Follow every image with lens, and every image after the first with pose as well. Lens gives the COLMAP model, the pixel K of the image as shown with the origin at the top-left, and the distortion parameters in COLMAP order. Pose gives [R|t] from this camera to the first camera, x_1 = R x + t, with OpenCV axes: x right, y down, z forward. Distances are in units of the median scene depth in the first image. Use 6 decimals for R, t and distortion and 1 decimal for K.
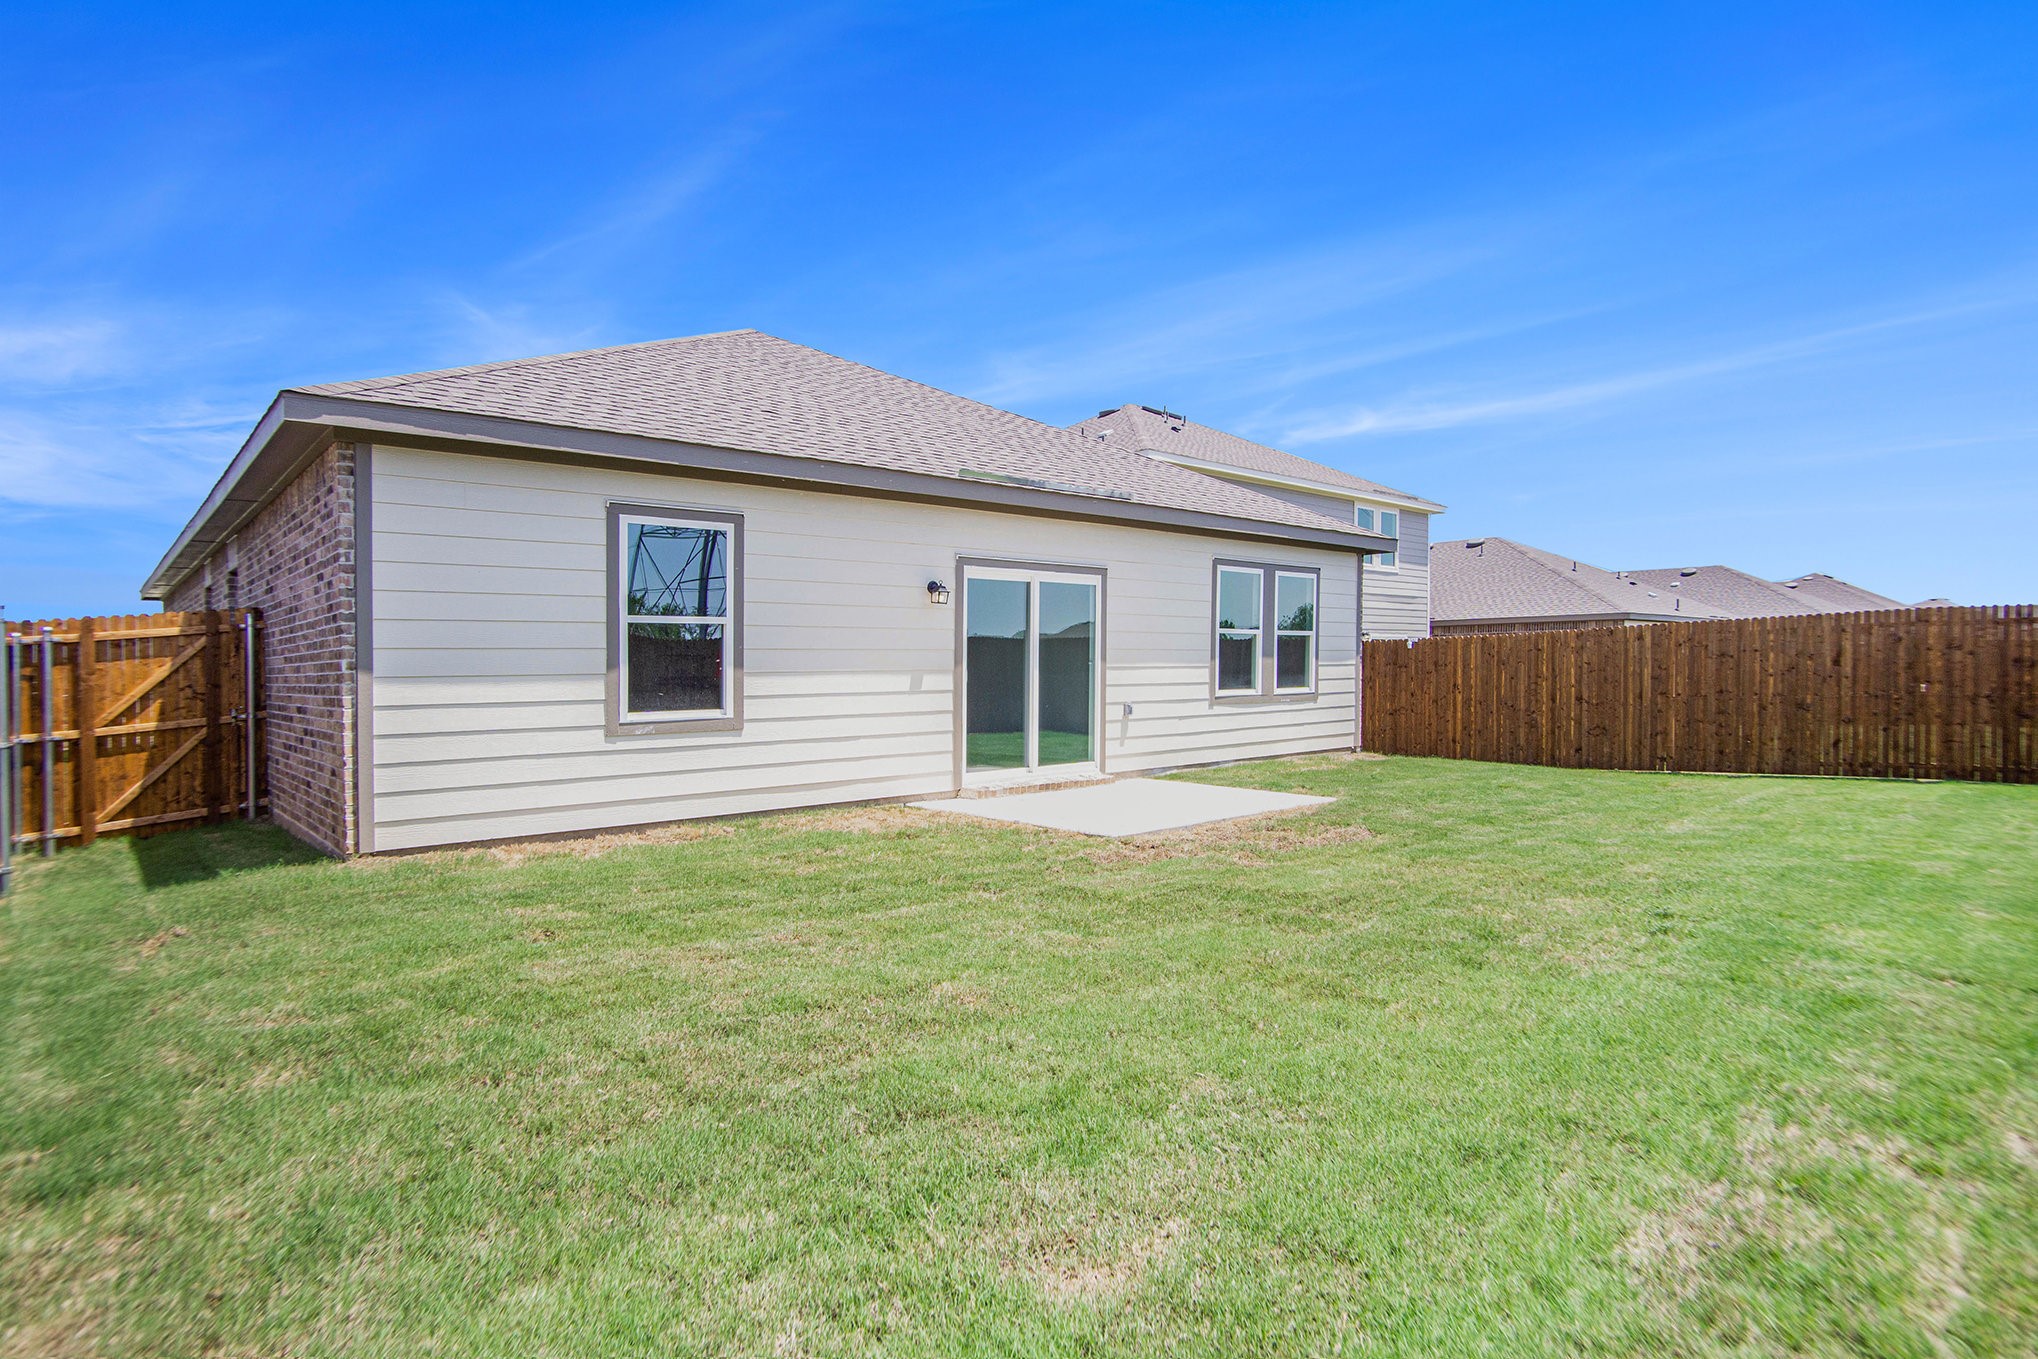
lens RADIAL K [[1071.2, 0, 990.9], [0, 1071.2, 699.6], [0, 0, 1]] dist [-0.025681, 0.002050]
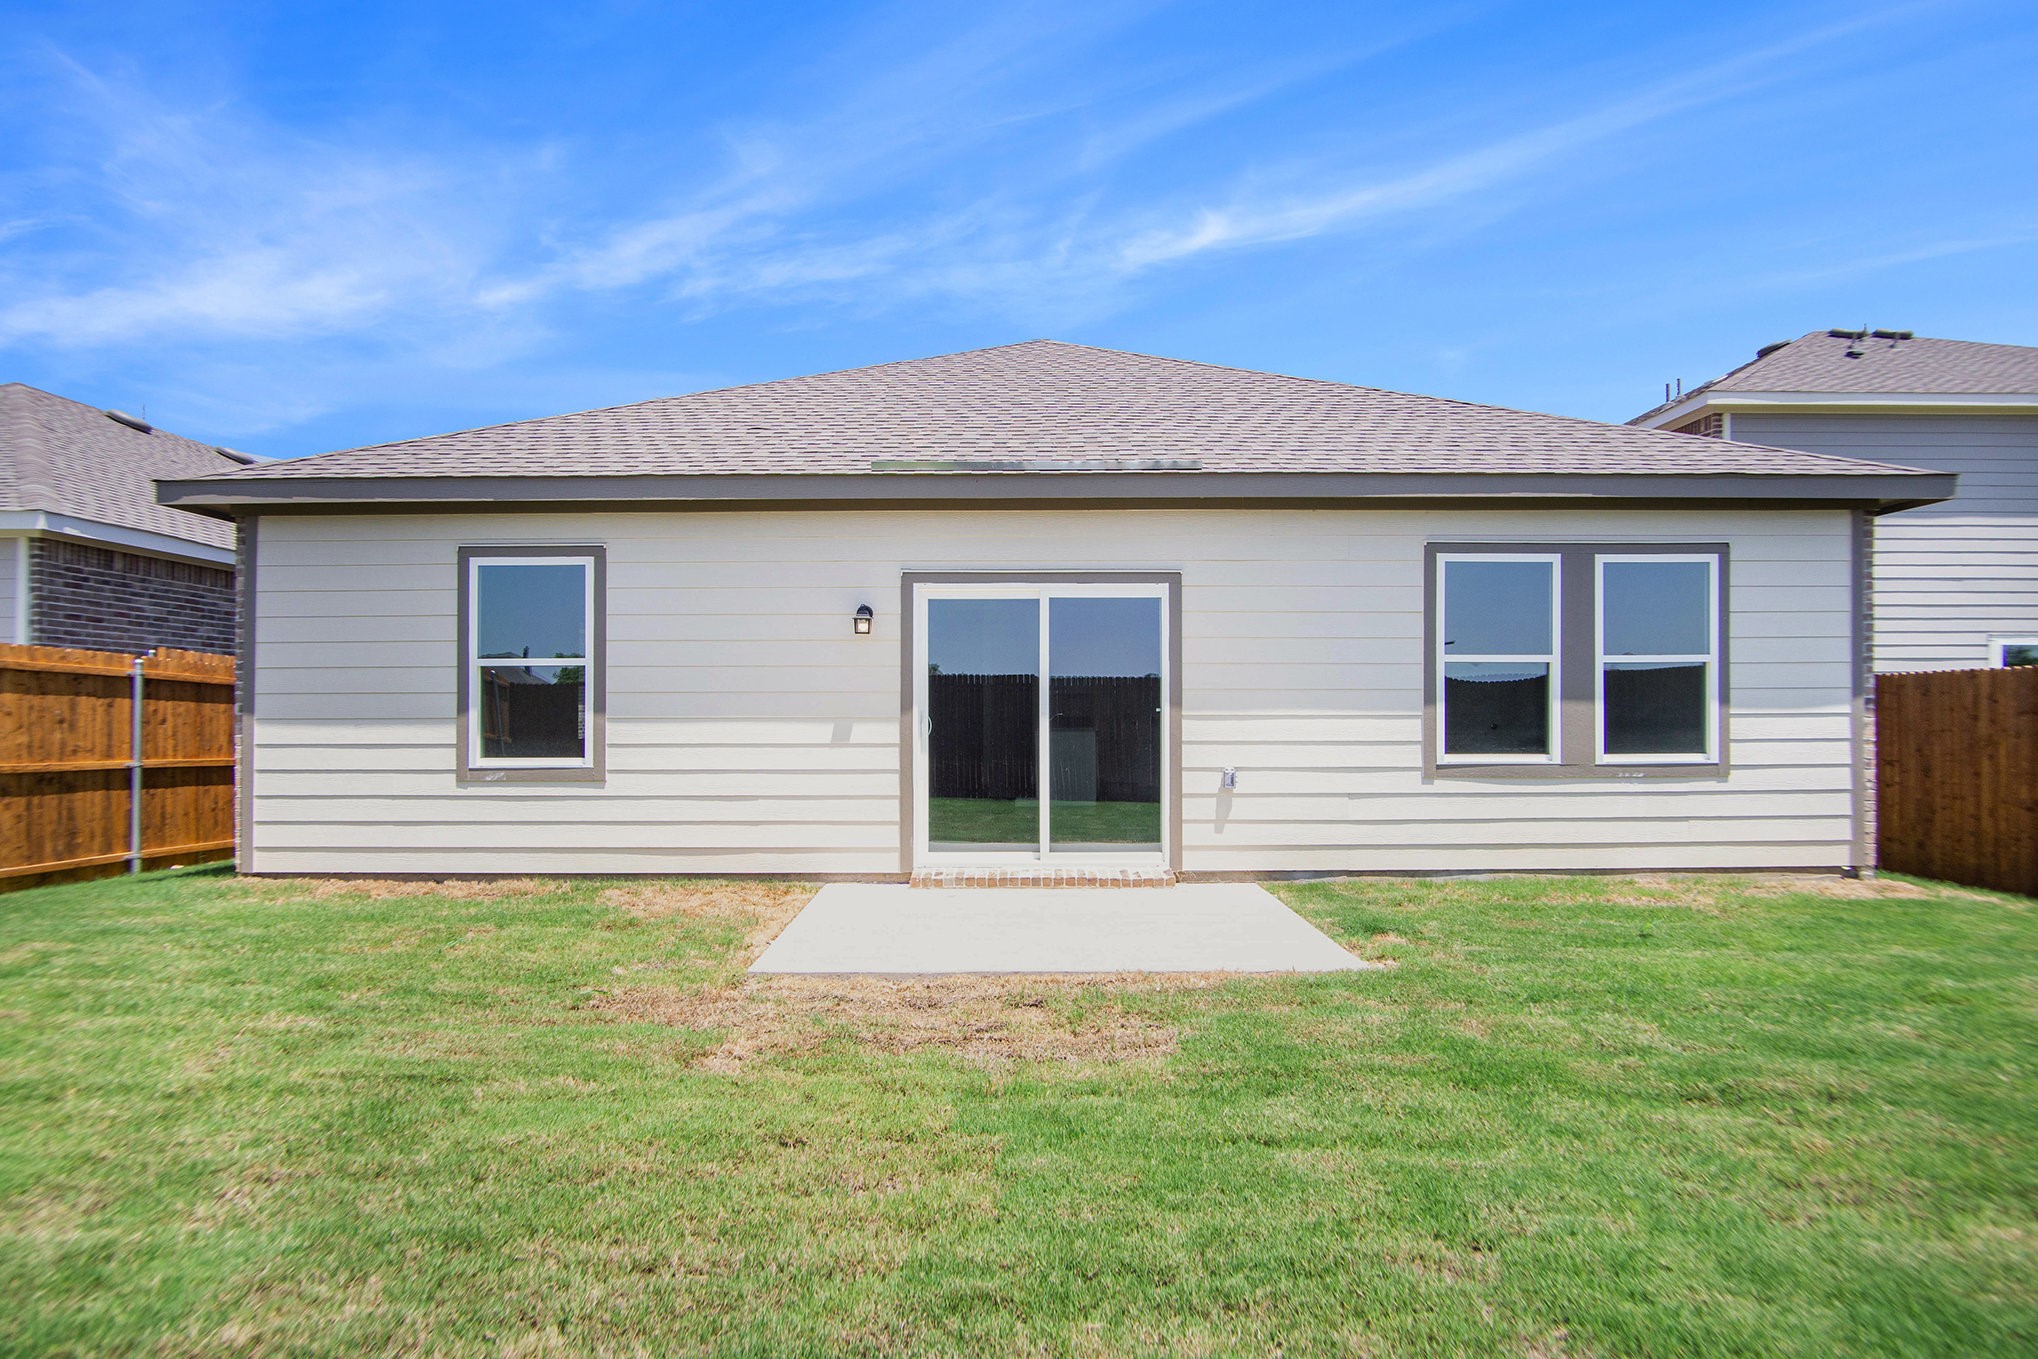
lens RADIAL K [[1071.2, 0, 1023.2], [0, 1071.2, 688.5], [0, 0, 1]] dist [-0.025681, 0.002050]
pose [[0.756146, -0.006435, -0.654371, 0.506556], [-0.025219, 0.998922, -0.038965, -0.019464], [0.653917, 0.045966, 0.755169, 0.436409]]
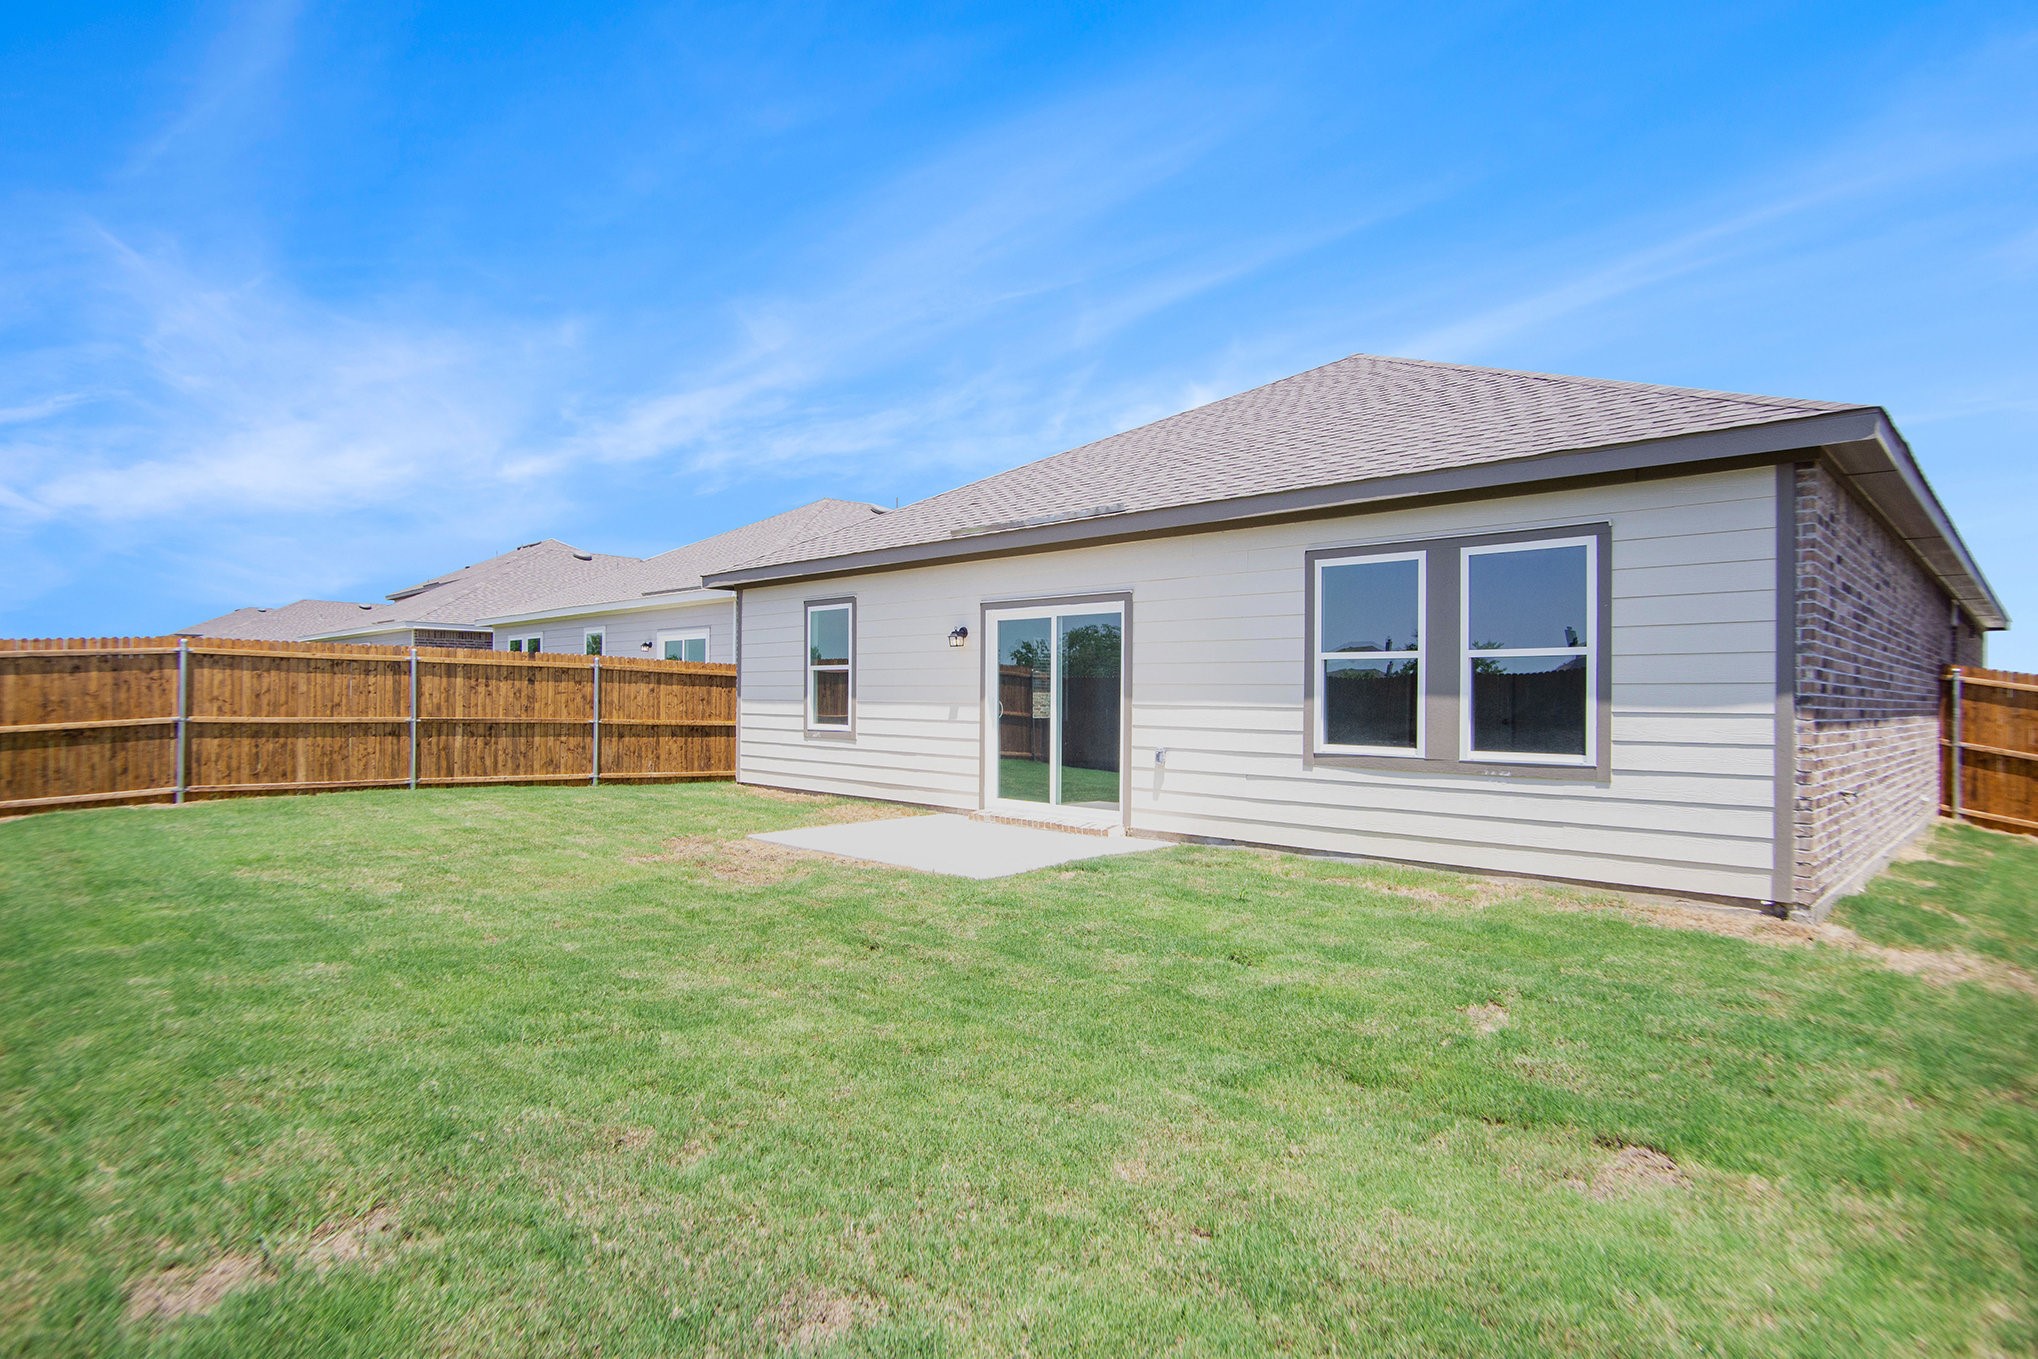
lens RADIAL K [[1071.2, 0, 1015.2], [0, 1071.2, 684.3], [0, 0, 1]] dist [-0.025681, 0.002050]
pose [[0.079322, -0.002833, -0.996845, 1.018661], [-0.043747, 0.999023, -0.006321, -0.039447], [0.995889, 0.044110, 0.079121, 0.881863]]
